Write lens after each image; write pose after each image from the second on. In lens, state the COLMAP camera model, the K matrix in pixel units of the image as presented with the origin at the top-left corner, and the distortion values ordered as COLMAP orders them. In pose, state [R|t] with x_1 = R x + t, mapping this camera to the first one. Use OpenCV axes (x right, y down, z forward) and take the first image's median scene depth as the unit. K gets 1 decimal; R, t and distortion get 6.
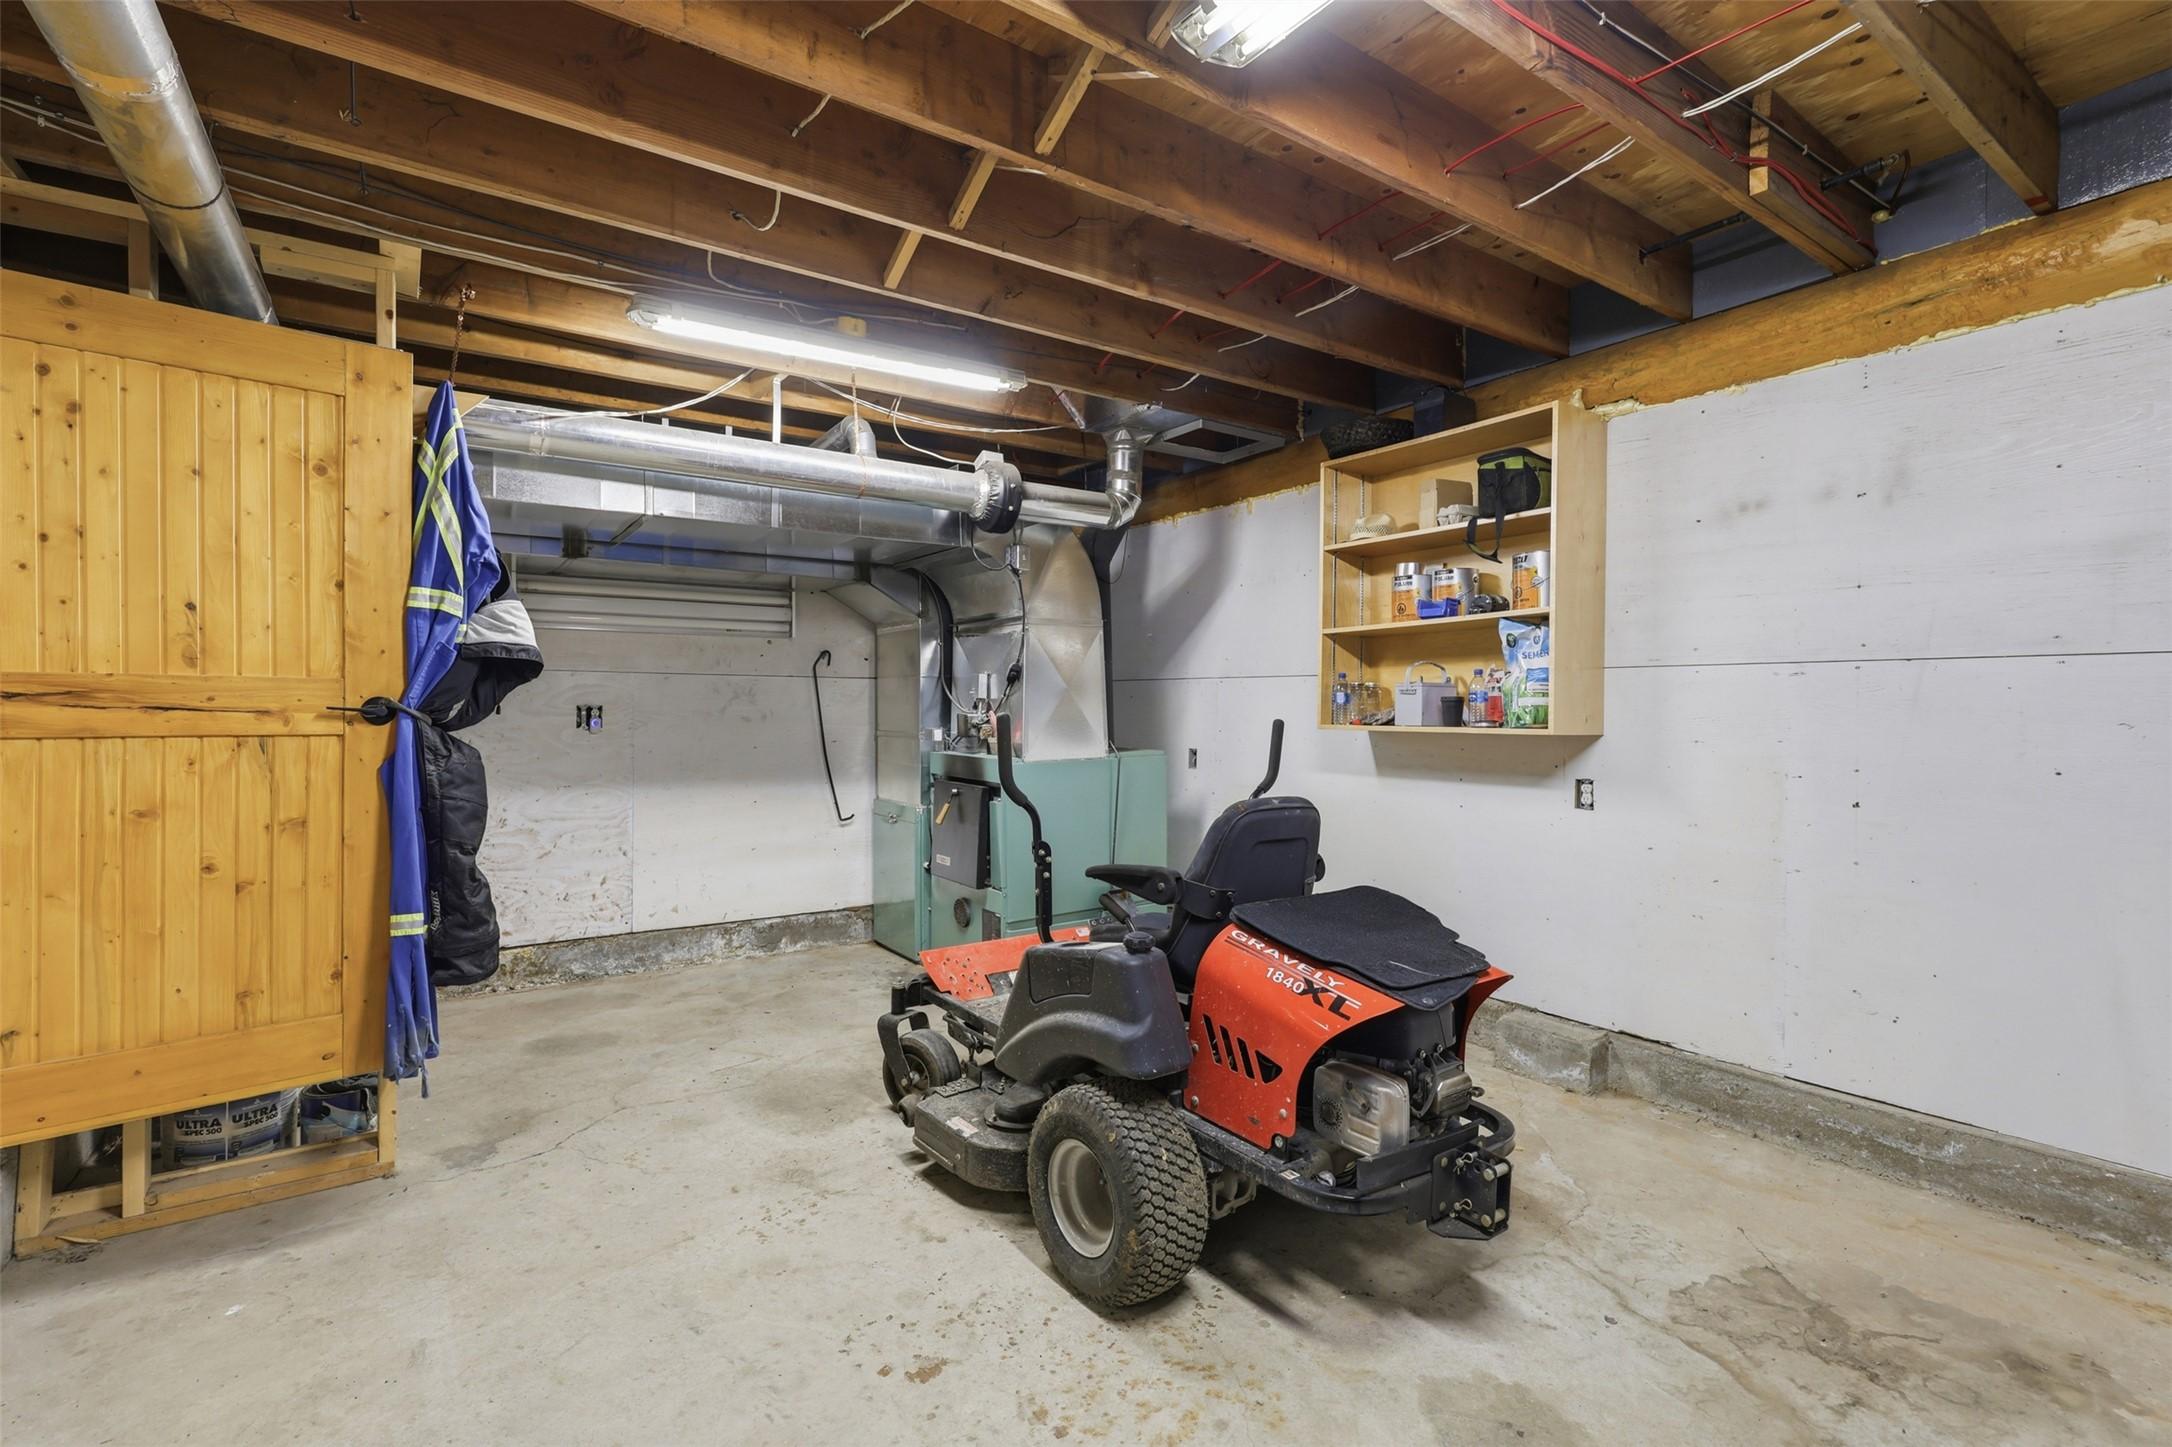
lens RADIAL K [[977.2, 0, 1099.2], [0, 977.2, 702.6], [0, 0, 1]] dist [0.000278, -0.000187]
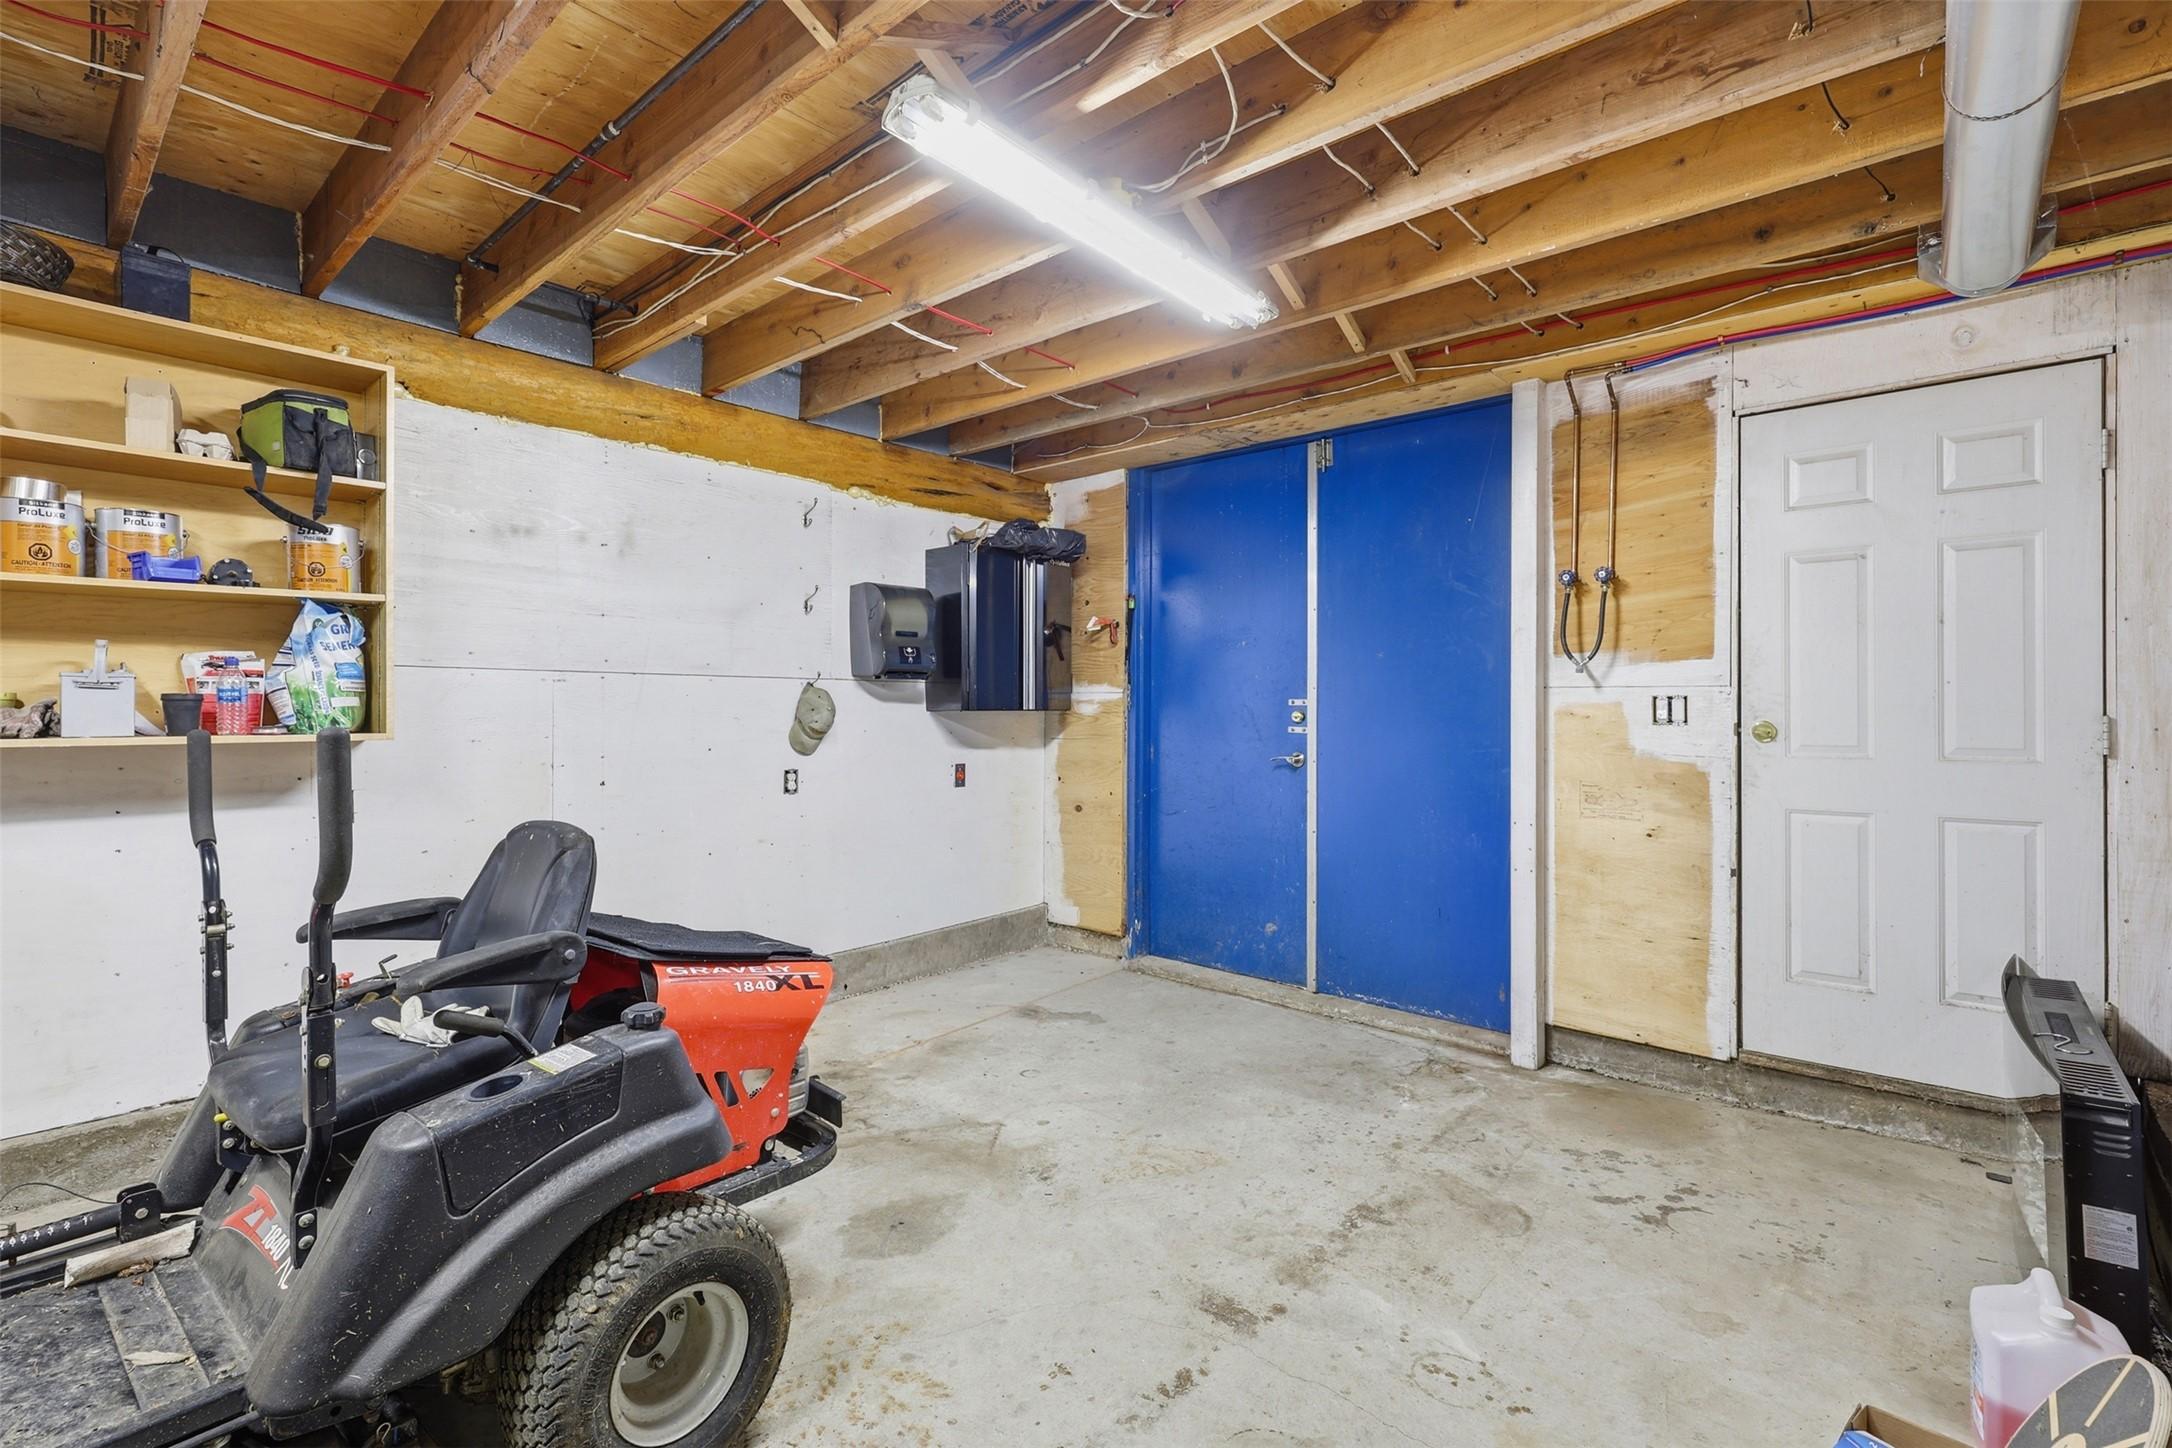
lens RADIAL K [[977.2, 0, 1099.2], [0, 977.2, 703.1], [0, 0, 1]] dist [0.000278, -0.000187]
pose [[-0.241836, 0.002132, 0.970315, -0.591074], [-0.005670, 0.999977, -0.003610, -0.001195], [-0.970301, -0.006375, -0.241819, 0.622771]]
